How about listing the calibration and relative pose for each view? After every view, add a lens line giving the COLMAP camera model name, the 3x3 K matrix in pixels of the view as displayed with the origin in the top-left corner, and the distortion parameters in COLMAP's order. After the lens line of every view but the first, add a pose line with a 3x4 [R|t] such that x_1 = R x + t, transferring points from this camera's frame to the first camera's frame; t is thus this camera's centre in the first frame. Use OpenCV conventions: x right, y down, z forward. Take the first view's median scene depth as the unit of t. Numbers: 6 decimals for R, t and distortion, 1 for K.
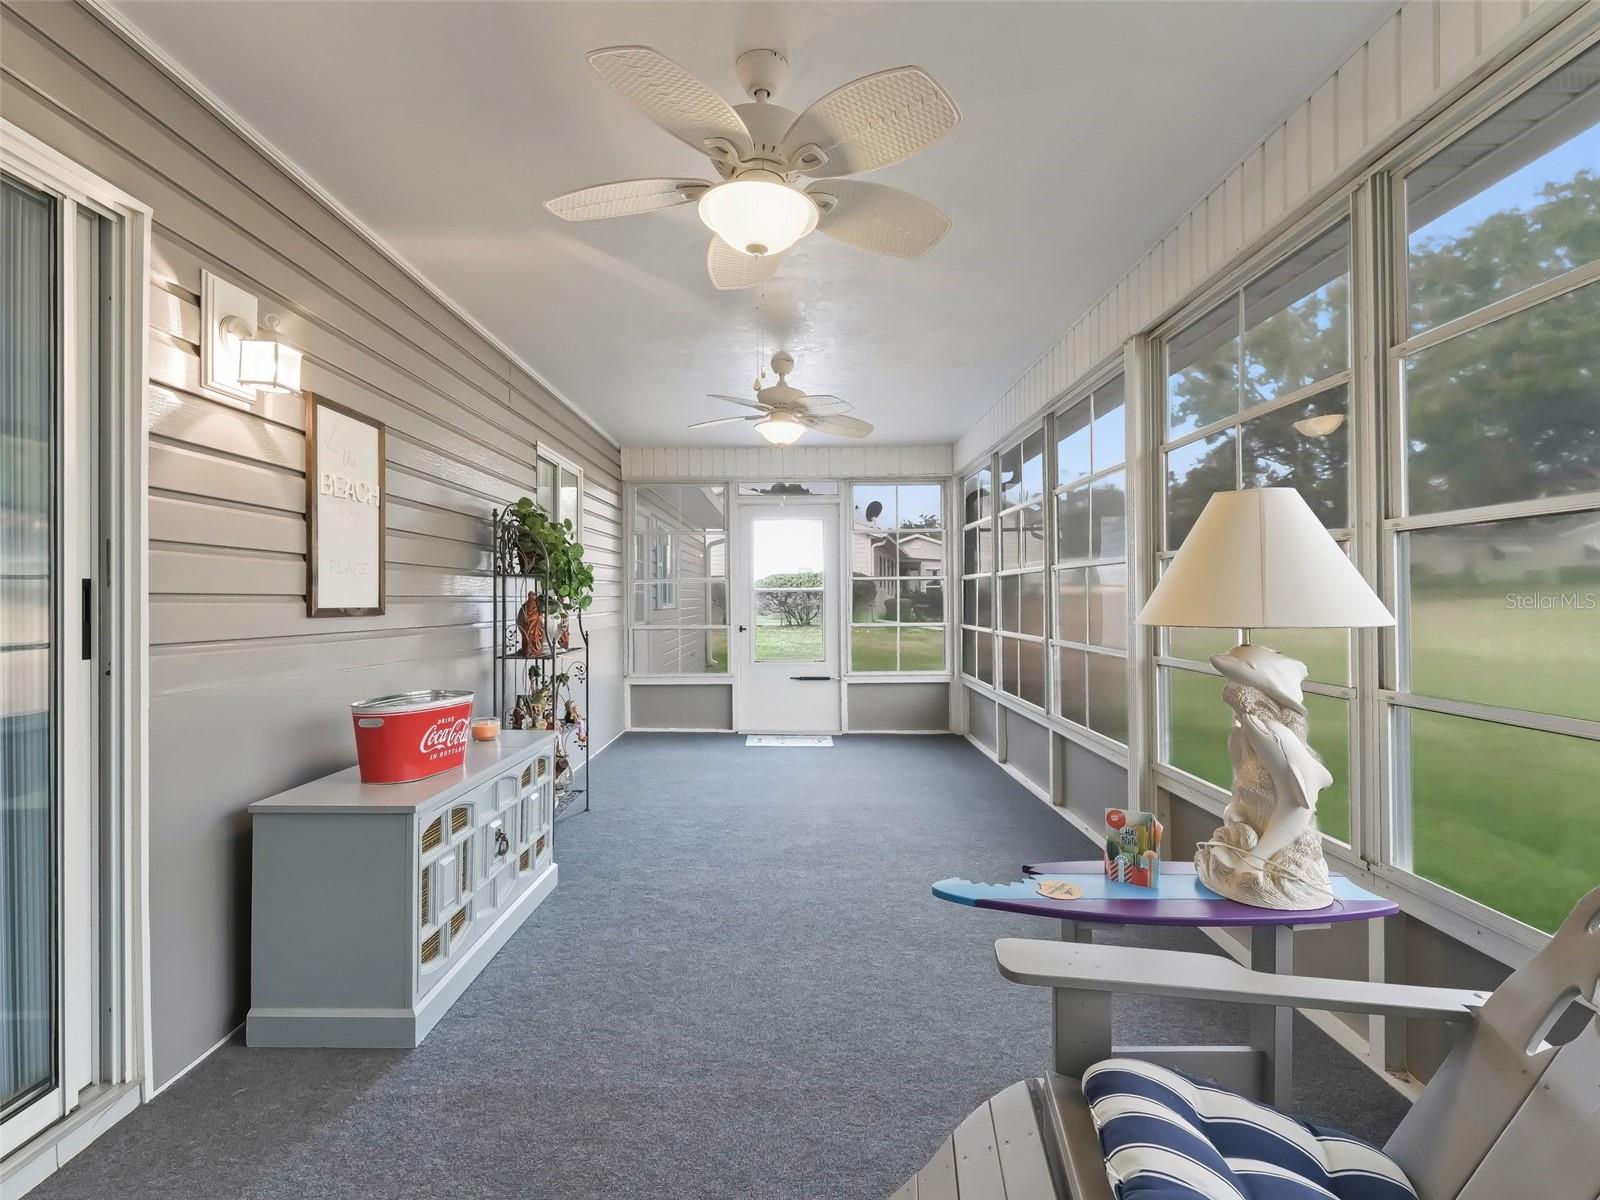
lens RADIAL K [[774.5, 0, 771.4], [0, 774.5, 594.1], [0, 0, 1]] dist [0.014906, -0.000525]
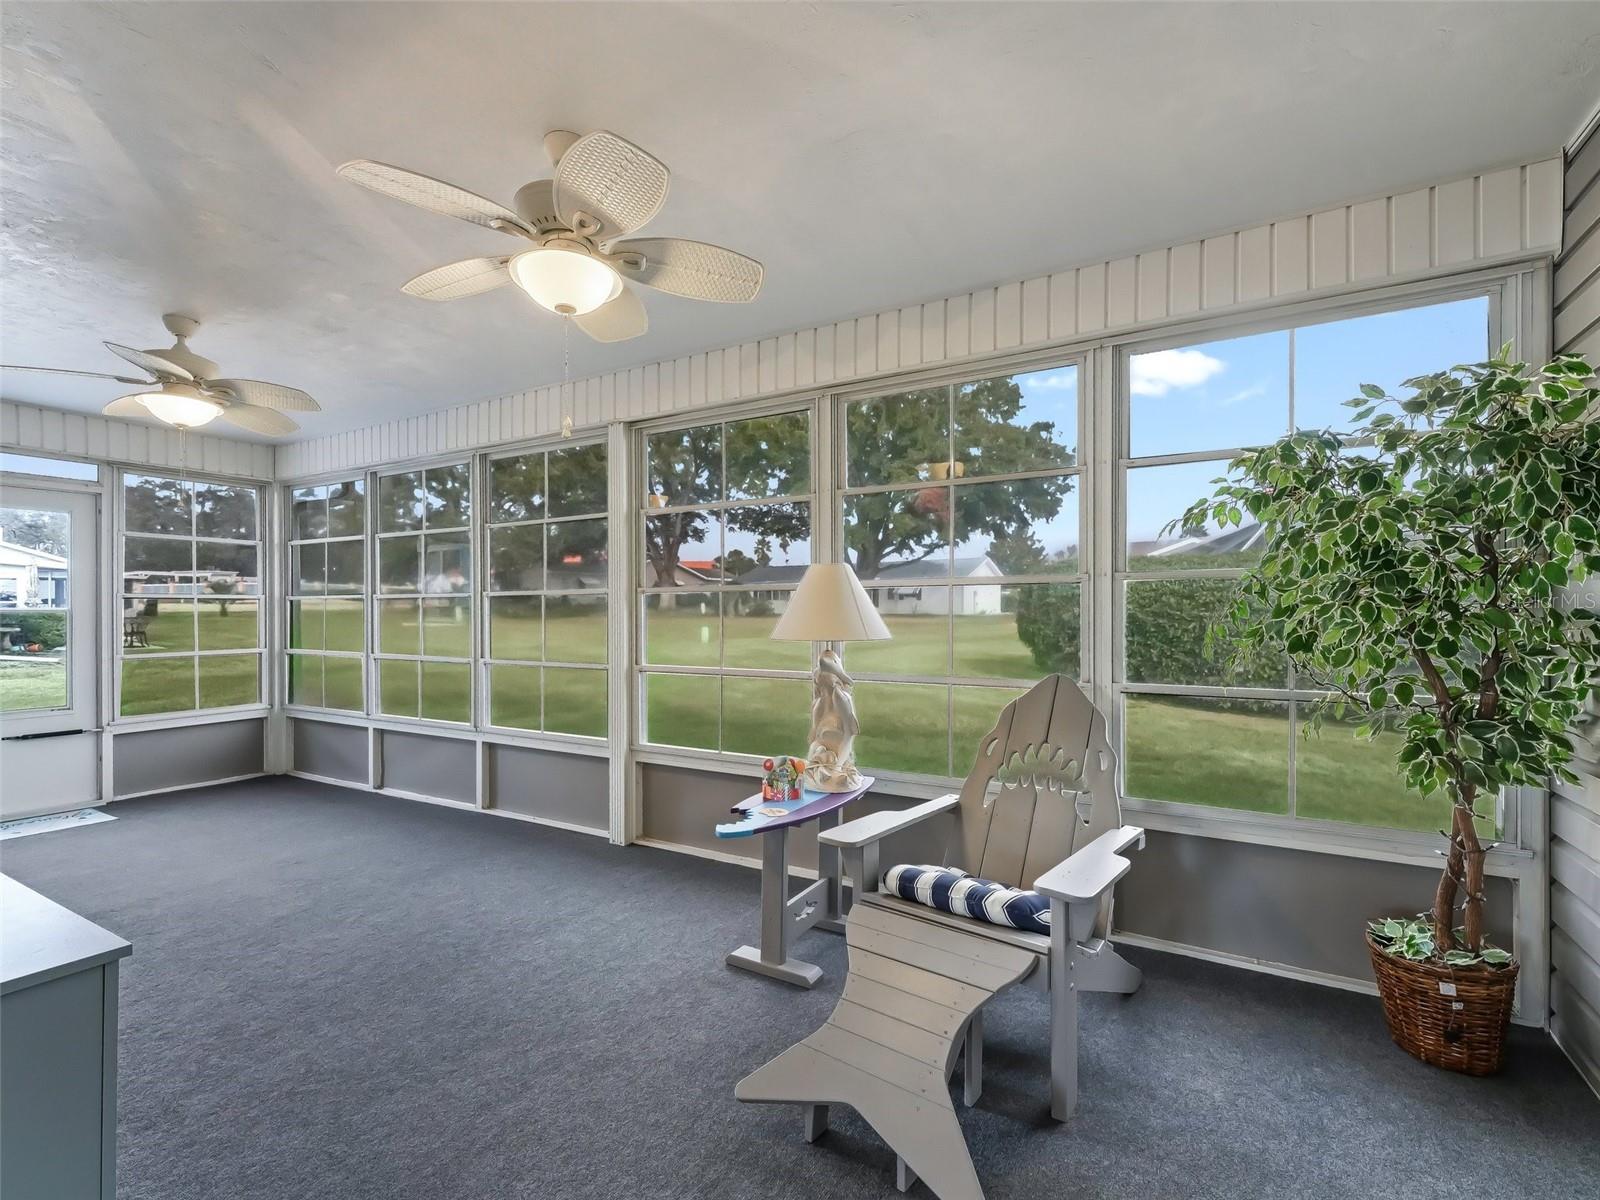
lens RADIAL K [[767.7, 0, 796.9], [0, 767.7, 612.7], [0, 0, 1]] dist [0.003595, 0.000286]
pose [[0.469803, 0.002022, 0.882769, -0.374512], [-0.003572, 0.999994, -0.000390, -0.008041], [-0.882764, -0.002970, 0.469808, 0.091422]]
